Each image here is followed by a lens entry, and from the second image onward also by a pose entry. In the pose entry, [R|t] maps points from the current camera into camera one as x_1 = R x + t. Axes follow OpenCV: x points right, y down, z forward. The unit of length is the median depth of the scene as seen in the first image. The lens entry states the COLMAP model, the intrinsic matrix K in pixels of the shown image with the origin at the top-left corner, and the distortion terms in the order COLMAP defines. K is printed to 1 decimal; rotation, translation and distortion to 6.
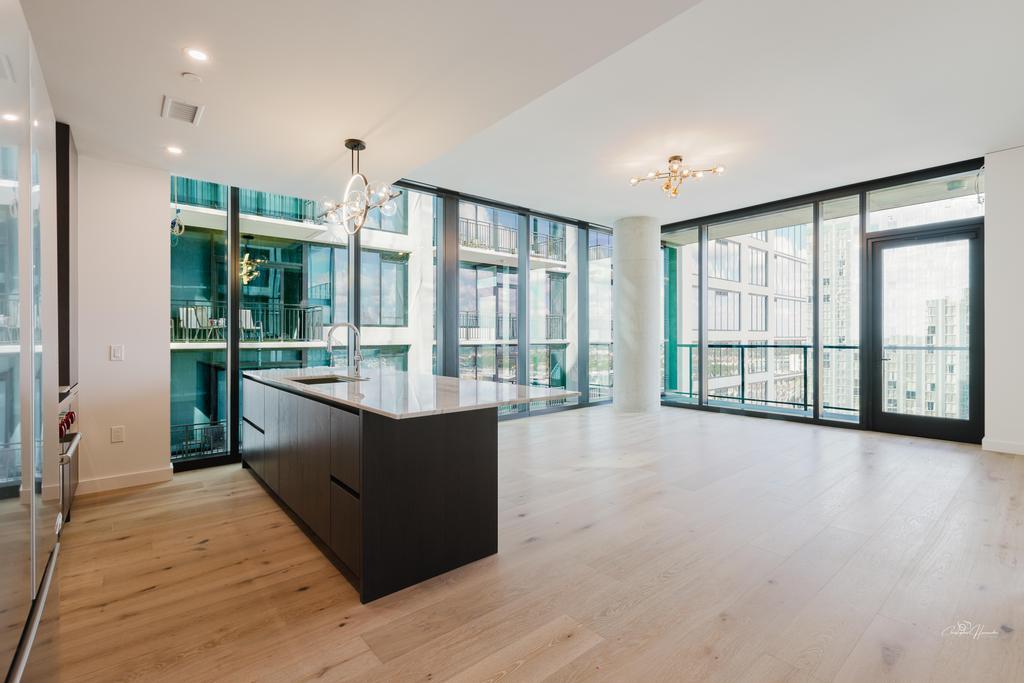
lens RADIAL K [[463.0, 0, 512.1], [0, 463.0, 342.2], [0, 0, 1]] dist [0.001748, -0.000901]
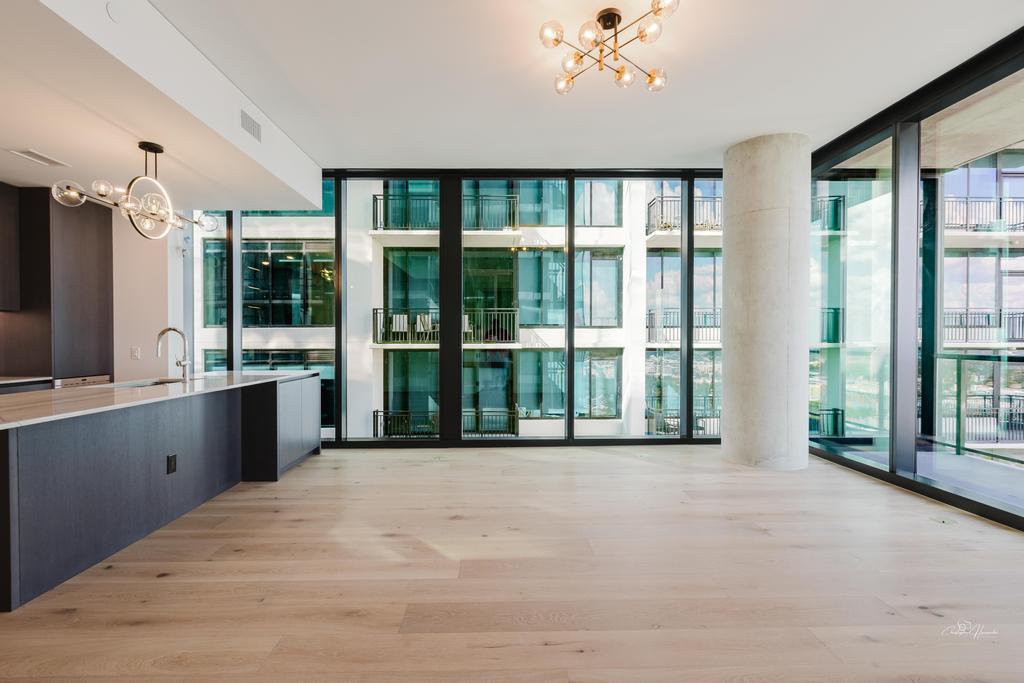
lens RADIAL K [[463.0, 0, 499.4], [0, 463.0, 348.4], [0, 0, 1]] dist [0.001748, -0.000901]
pose [[0.770861, 0.013596, -0.636859, 0.308222], [-0.006538, 0.999888, 0.013432, -0.005852], [0.636970, -0.006190, 0.770864, 0.250567]]
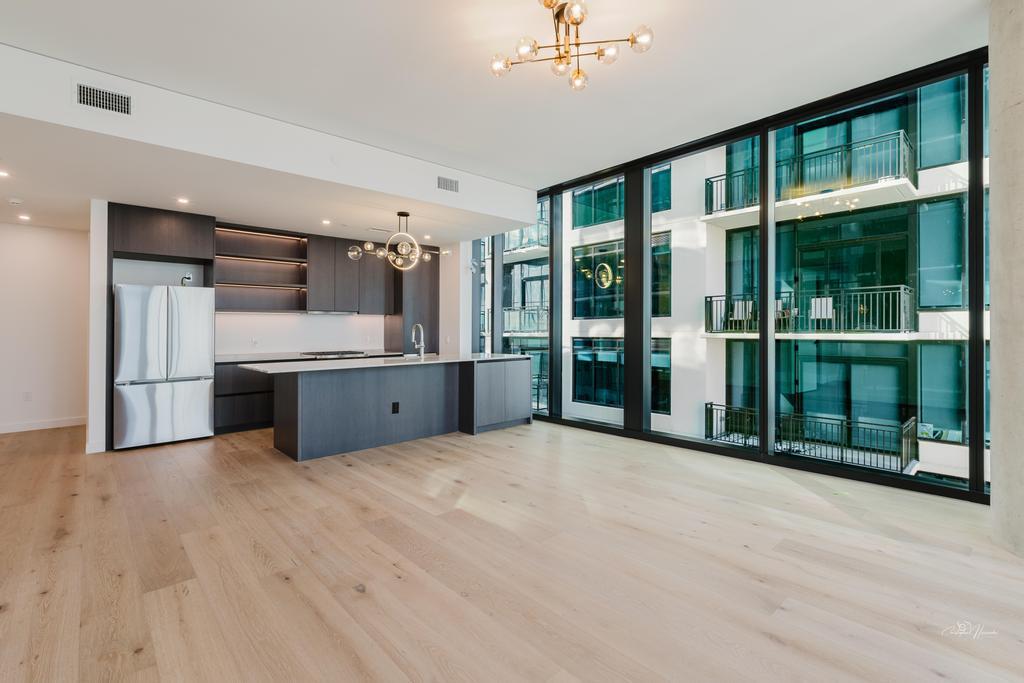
lens RADIAL K [[463.0, 0, 498.8], [0, 463.0, 325.8], [0, 0, 1]] dist [0.001748, -0.000901]
pose [[0.022989, -0.005557, -0.999720, 0.395637], [-0.003770, 0.999977, -0.005645, -0.008251], [0.999729, 0.003899, 0.022967, 0.373982]]
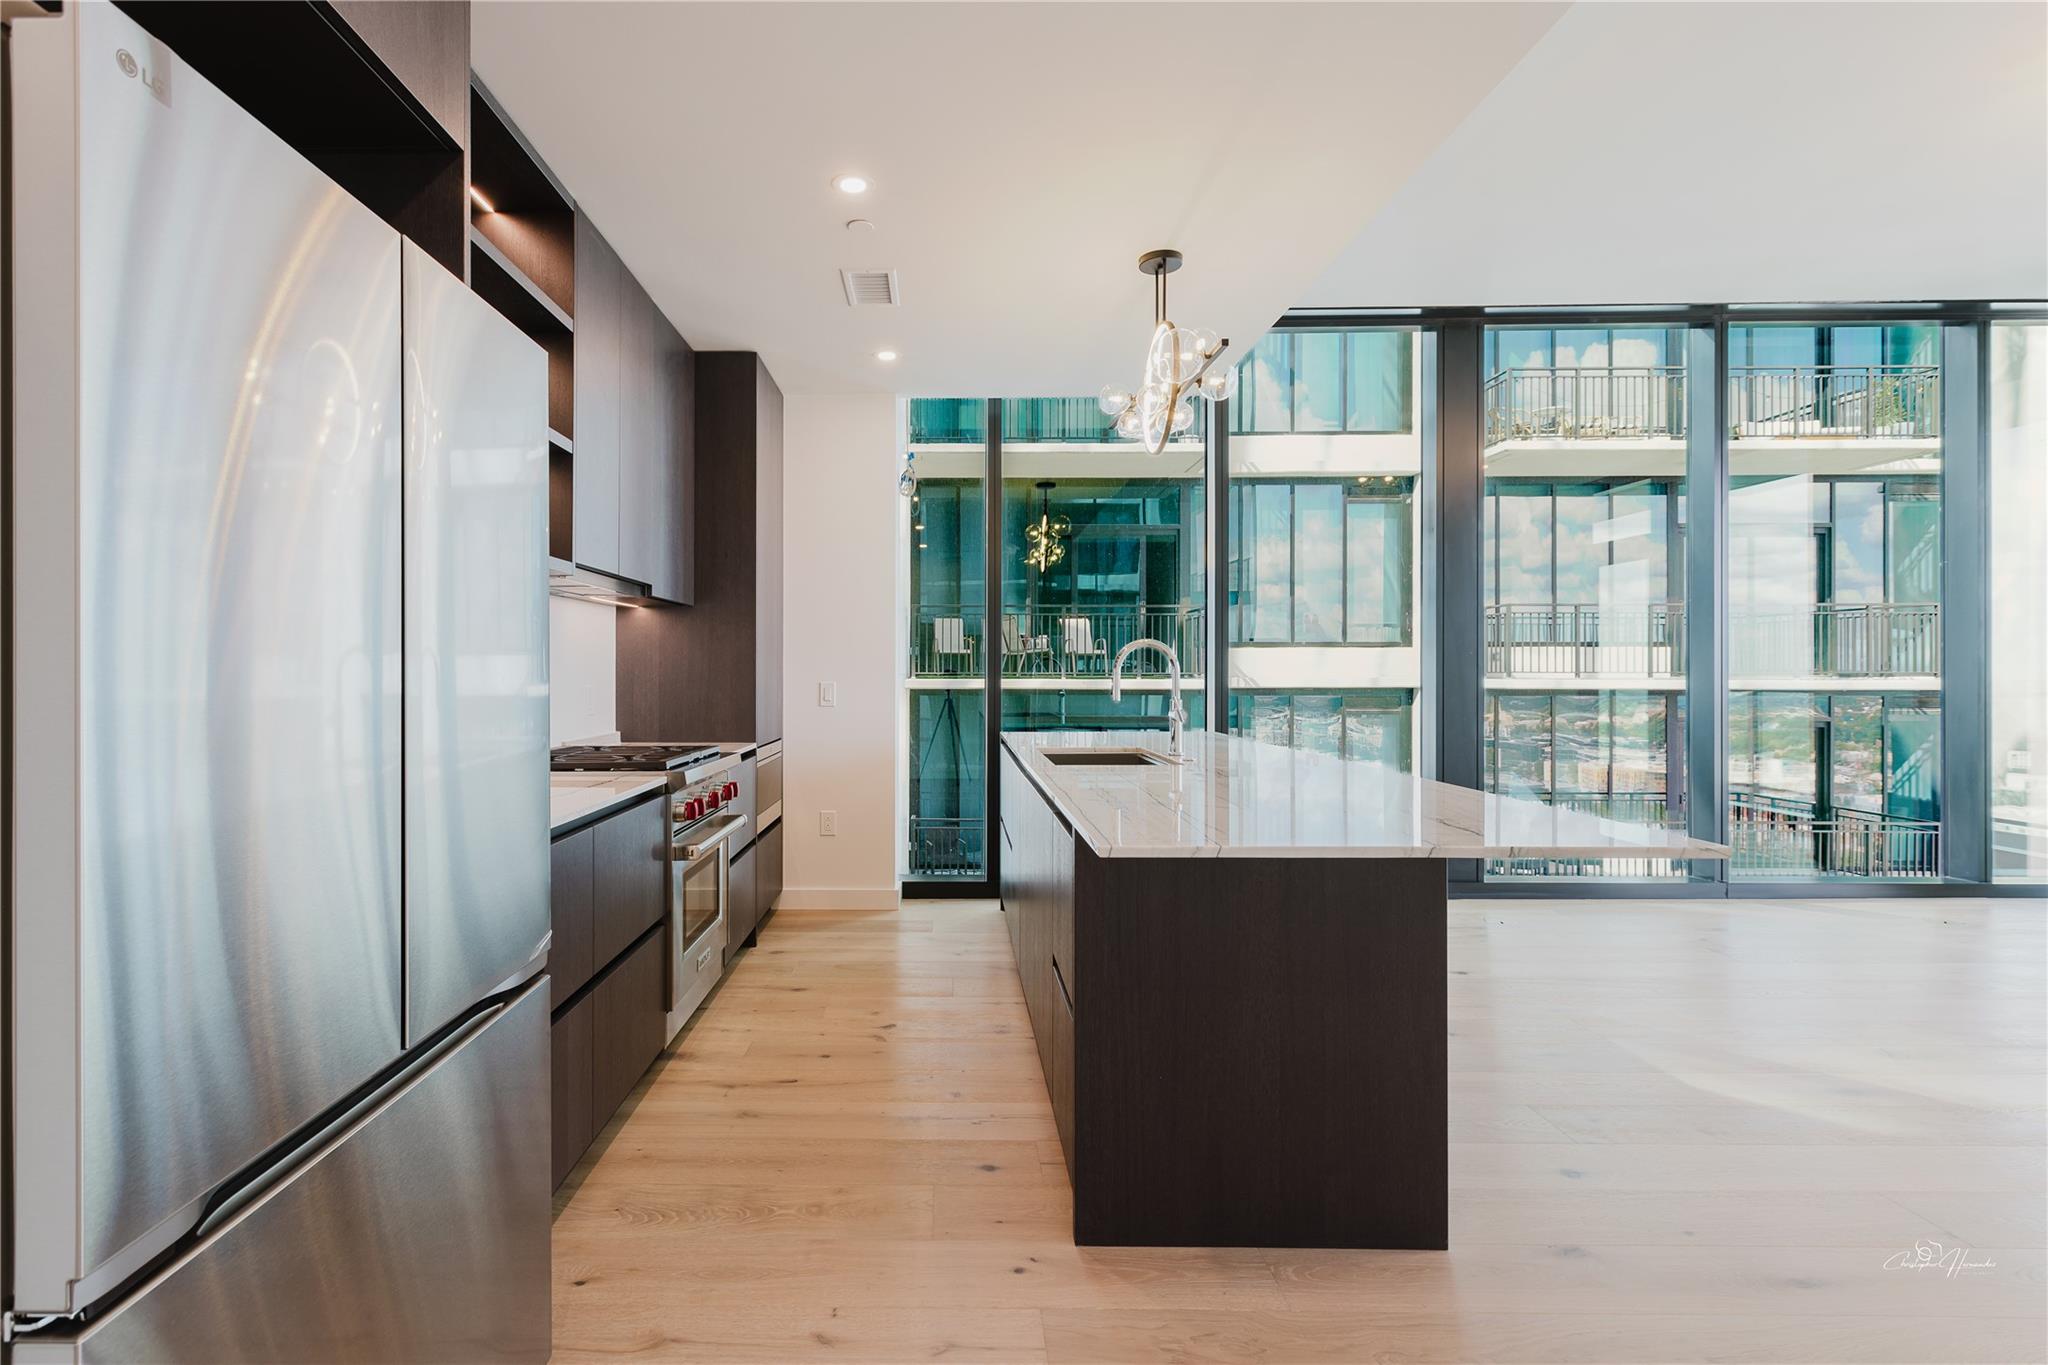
lens RADIAL K [[970.1, 0, 1010.0], [0, 970.1, 671.2], [0, 0, 1]] dist [0.000907, 0.000993]
pose [[0.751299, 0.003858, -0.659950, 0.191882], [-0.009237, 0.999946, -0.004669, -0.004164], [0.659897, 0.009604, 0.751295, 0.154554]]
